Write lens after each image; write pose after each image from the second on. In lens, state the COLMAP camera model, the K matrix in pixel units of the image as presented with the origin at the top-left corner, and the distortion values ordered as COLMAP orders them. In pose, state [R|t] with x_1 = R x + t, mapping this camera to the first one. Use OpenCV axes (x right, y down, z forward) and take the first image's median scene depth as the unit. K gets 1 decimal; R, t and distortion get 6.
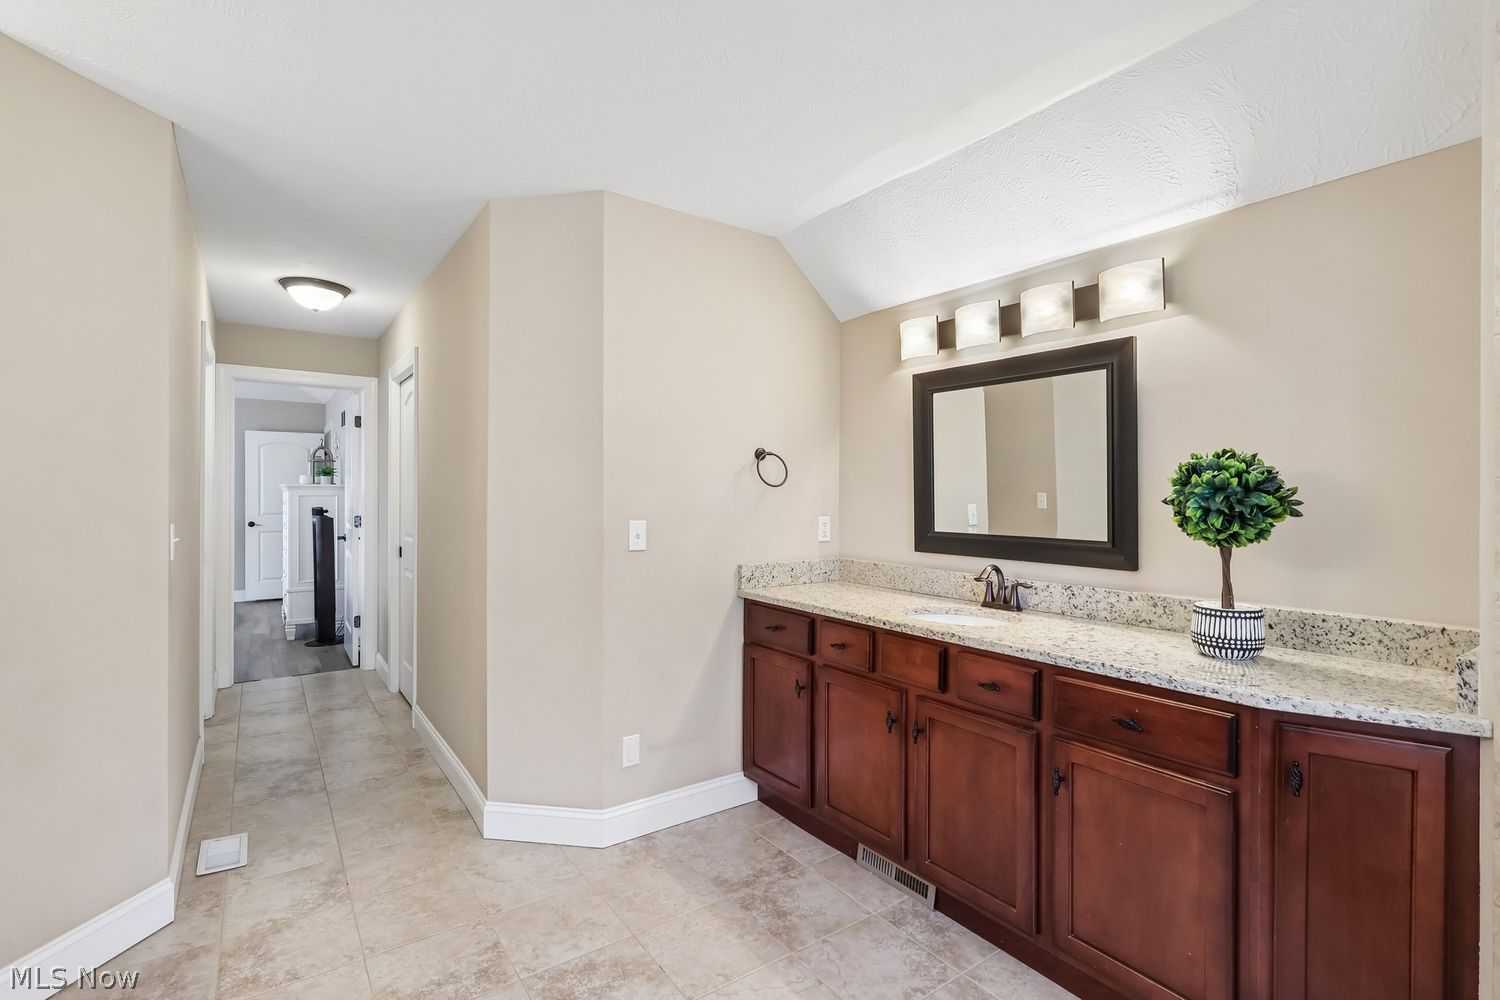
lens RADIAL K [[694.8, 0, 759.5], [0, 694.8, 490.5], [0, 0, 1]] dist [0.004904, 0.001176]
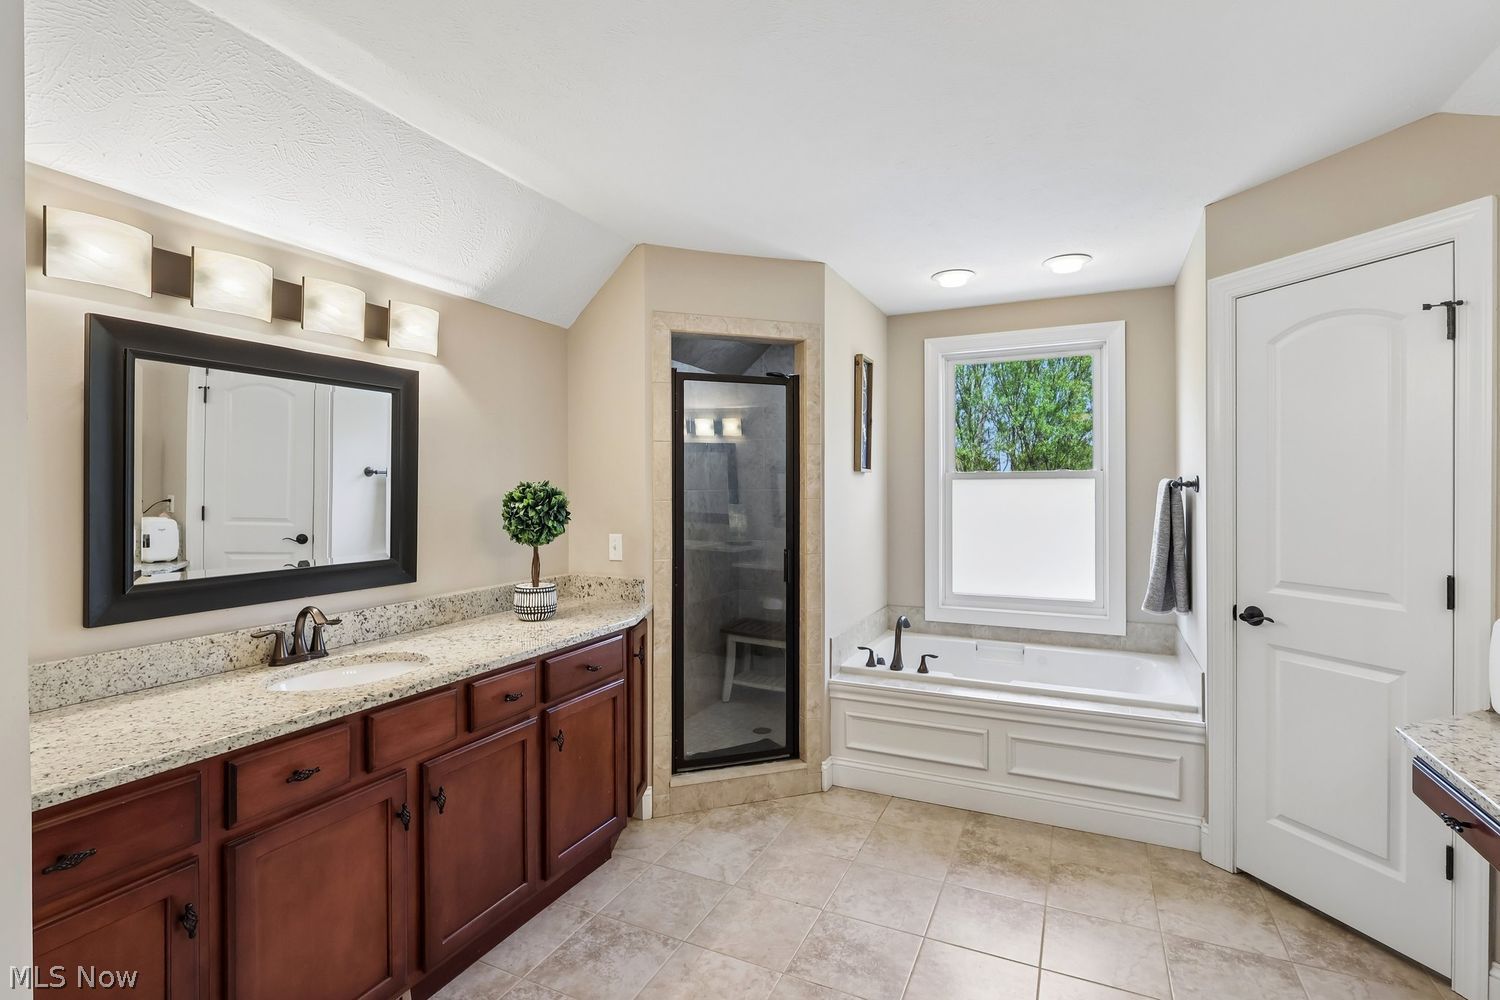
lens RADIAL K [[694.8, 0, 748.7], [0, 694.8, 487.6], [0, 0, 1]] dist [0.004904, 0.001176]
pose [[-0.469846, -0.001669, 0.882747, -0.659446], [-0.003470, 0.999994, 0.000043, -0.034715], [-0.882741, -0.003043, -0.469849, 0.997822]]
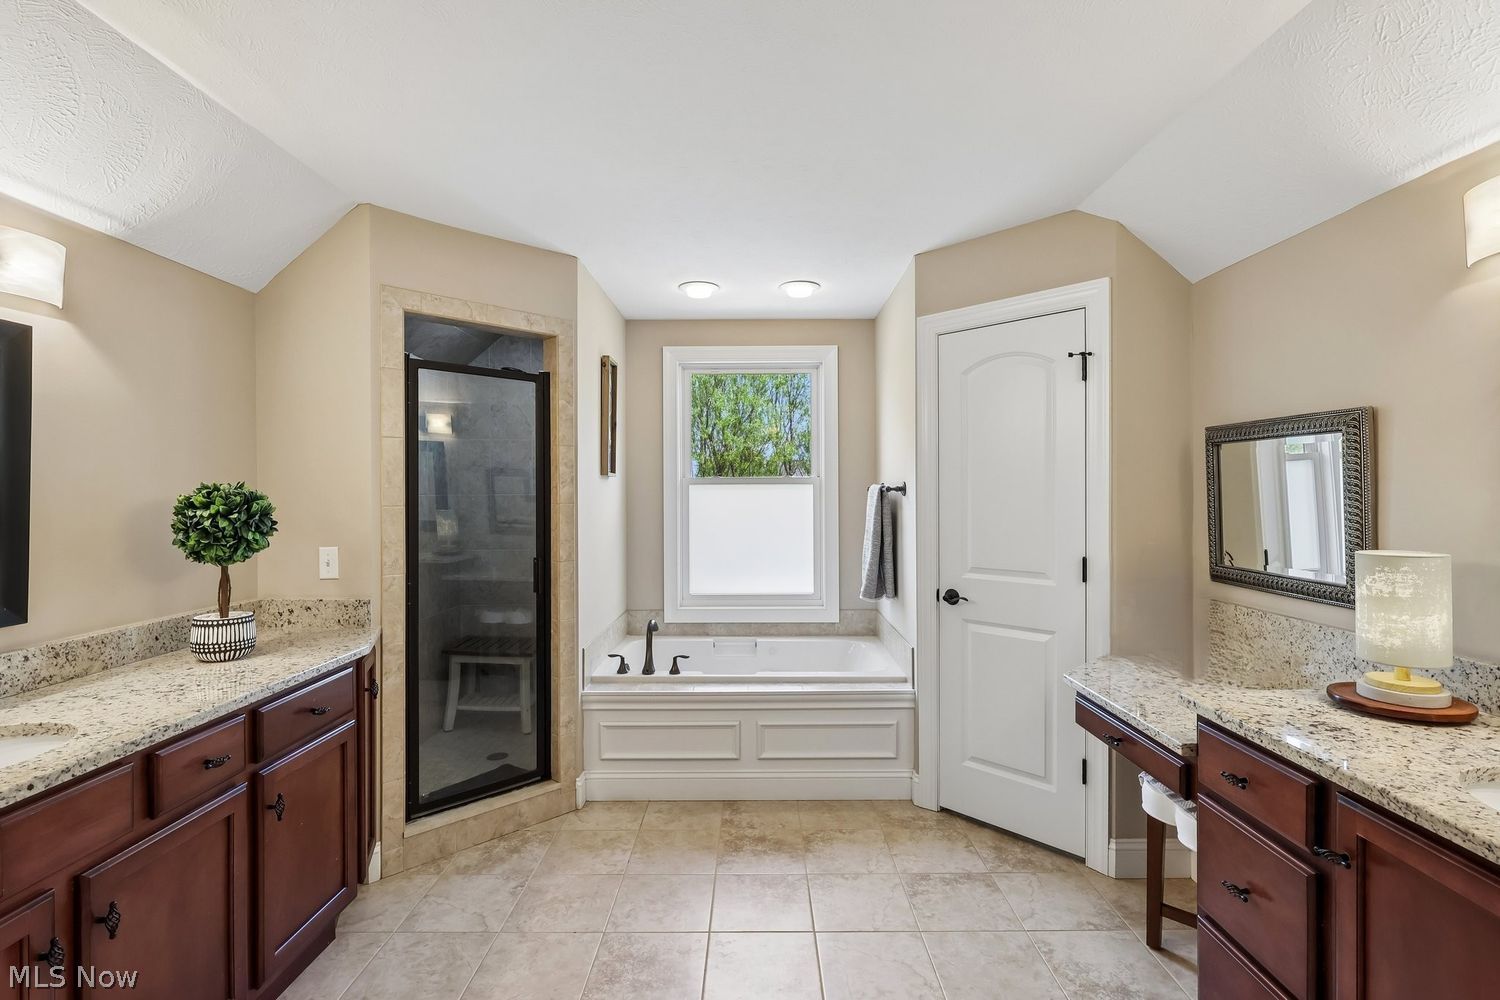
lens RADIAL K [[694.8, 0, 742.7], [0, 694.8, 492.2], [0, 0, 1]] dist [0.004904, 0.001176]
pose [[-0.795325, -0.000714, 0.606183, -0.560418], [-0.003373, 0.999989, -0.003248, -0.030838], [-0.606174, -0.004628, -0.795319, 1.079359]]
